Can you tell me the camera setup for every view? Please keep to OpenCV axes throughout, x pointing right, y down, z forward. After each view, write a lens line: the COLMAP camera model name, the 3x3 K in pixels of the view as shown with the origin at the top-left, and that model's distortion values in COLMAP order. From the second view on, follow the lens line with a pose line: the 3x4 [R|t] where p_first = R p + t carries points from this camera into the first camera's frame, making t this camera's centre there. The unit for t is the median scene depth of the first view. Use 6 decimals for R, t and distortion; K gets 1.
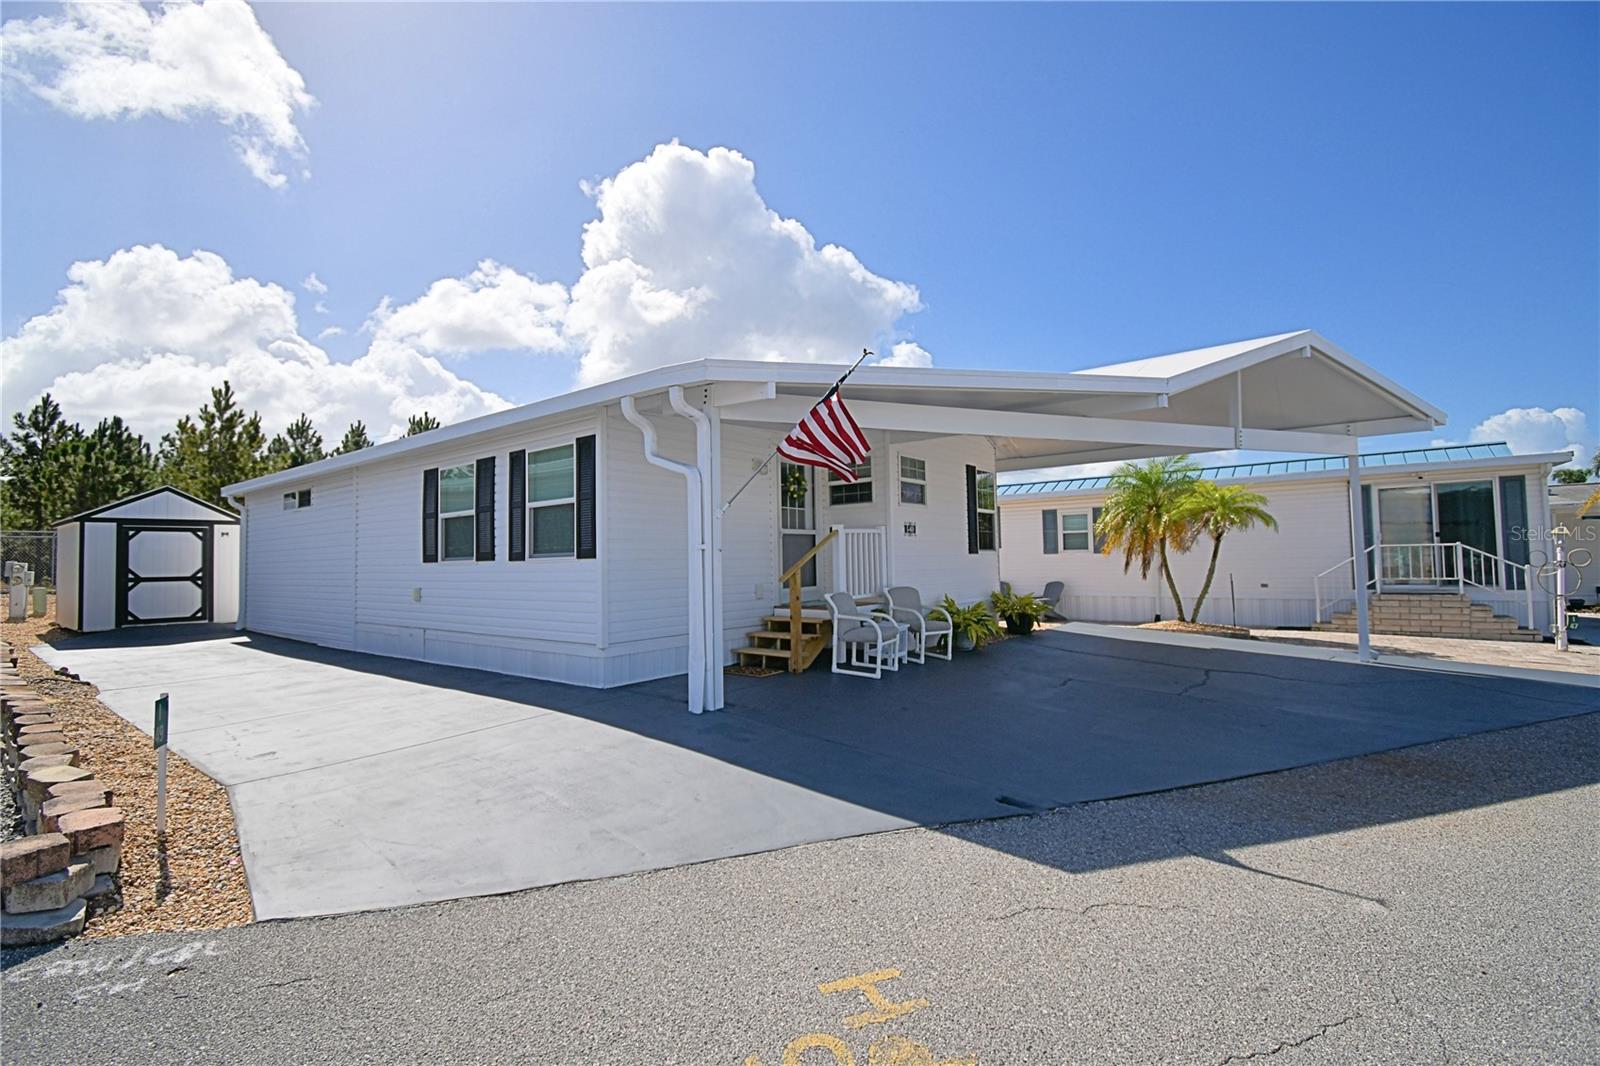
lens RADIAL K [[678.0, 0, 794.9], [0, 678.0, 532.4], [0, 0, 1]] dist [-0.035307, -0.000812]
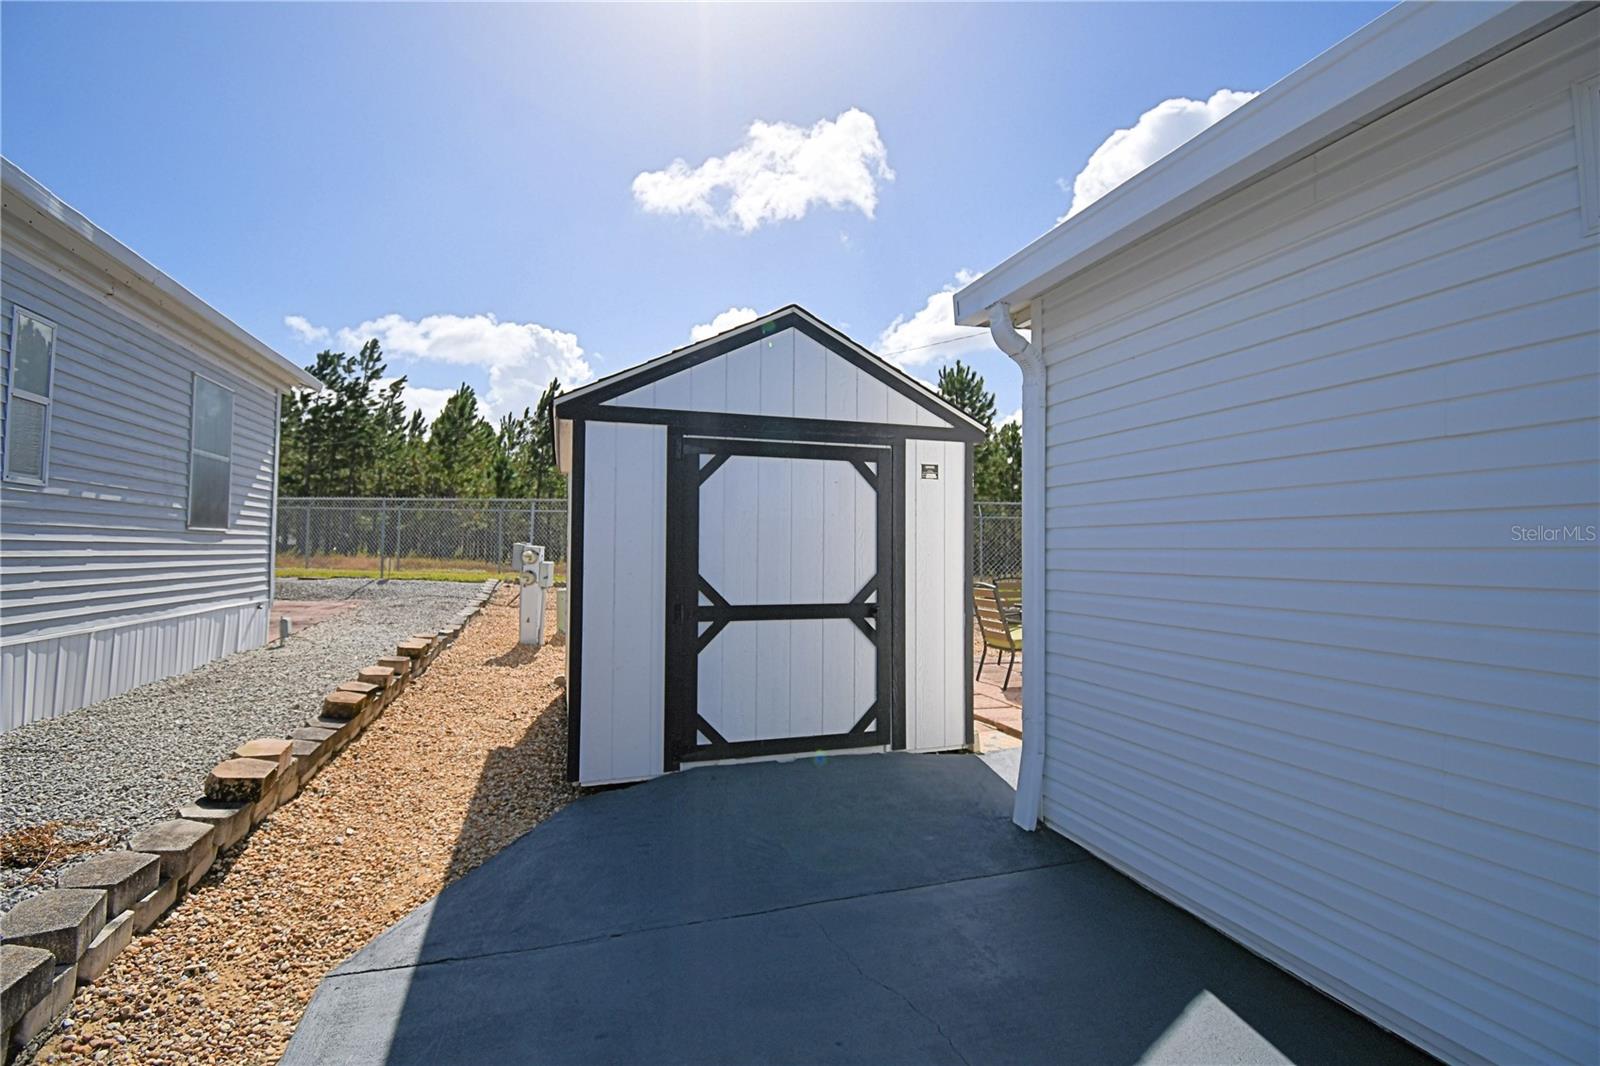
lens RADIAL K [[709.9, 0, 799.3], [0, 709.9, 539.3], [0, 0, 1]] dist [-0.022795, -0.002705]
pose [[0.817616, 0.016287, -0.575533, -0.741441], [-0.002175, 0.999680, 0.025200, 0.027887], [0.575759, -0.019353, 0.817390, 0.708072]]
